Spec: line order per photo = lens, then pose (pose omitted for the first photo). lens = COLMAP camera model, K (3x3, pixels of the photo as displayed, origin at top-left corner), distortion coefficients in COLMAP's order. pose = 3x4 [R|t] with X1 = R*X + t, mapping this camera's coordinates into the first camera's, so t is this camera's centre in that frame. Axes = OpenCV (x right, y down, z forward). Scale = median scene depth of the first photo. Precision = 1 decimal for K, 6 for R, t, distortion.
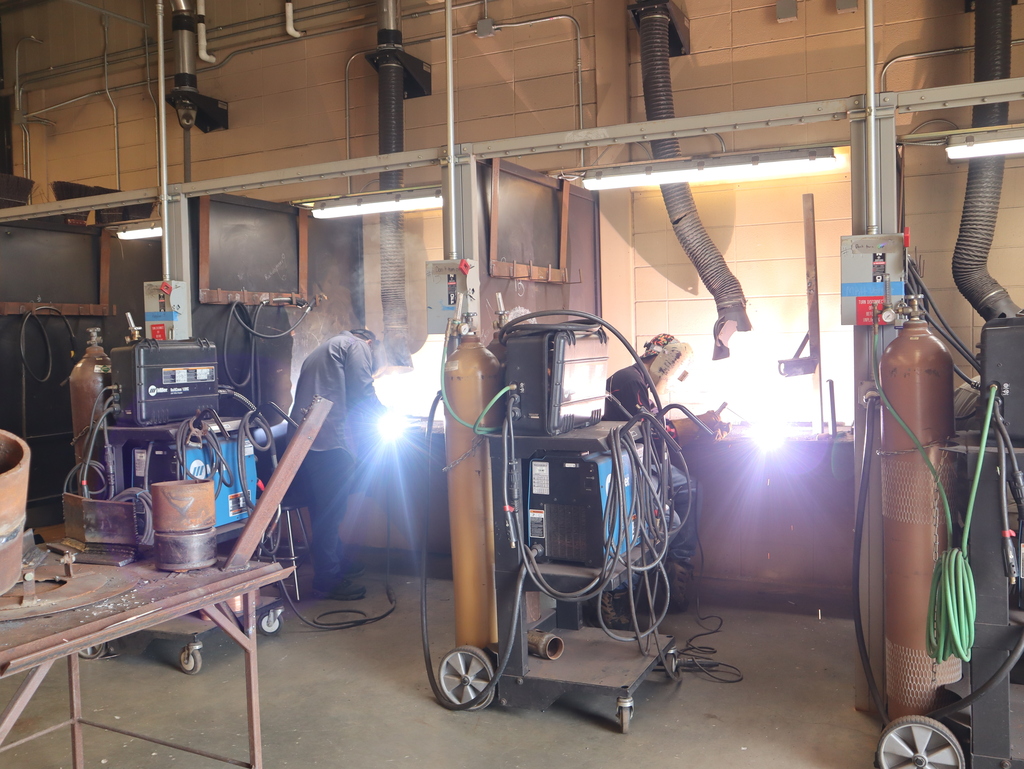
lens RADIAL K [[973.6, 0, 512.0], [0, 973.6, 384.5], [0, 0, 1]] dist [-0.112594, 0.166381]
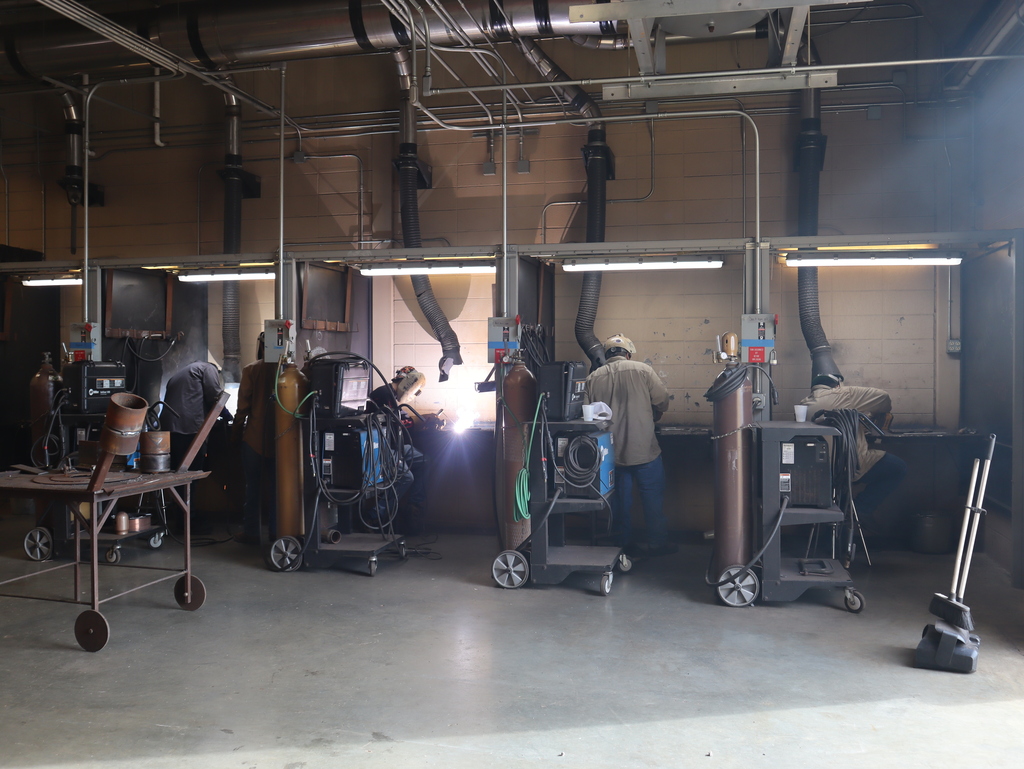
lens RADIAL K [[973.6, 0, 512.0], [0, 973.6, 384.5], [0, 0, 1]] dist [-0.112594, 0.166381]
pose [[0.977475, 0.021563, 0.209947, -0.017481], [-0.015152, 0.999370, -0.032099, 0.035227], [-0.210507, 0.028195, 0.977186, -0.747714]]
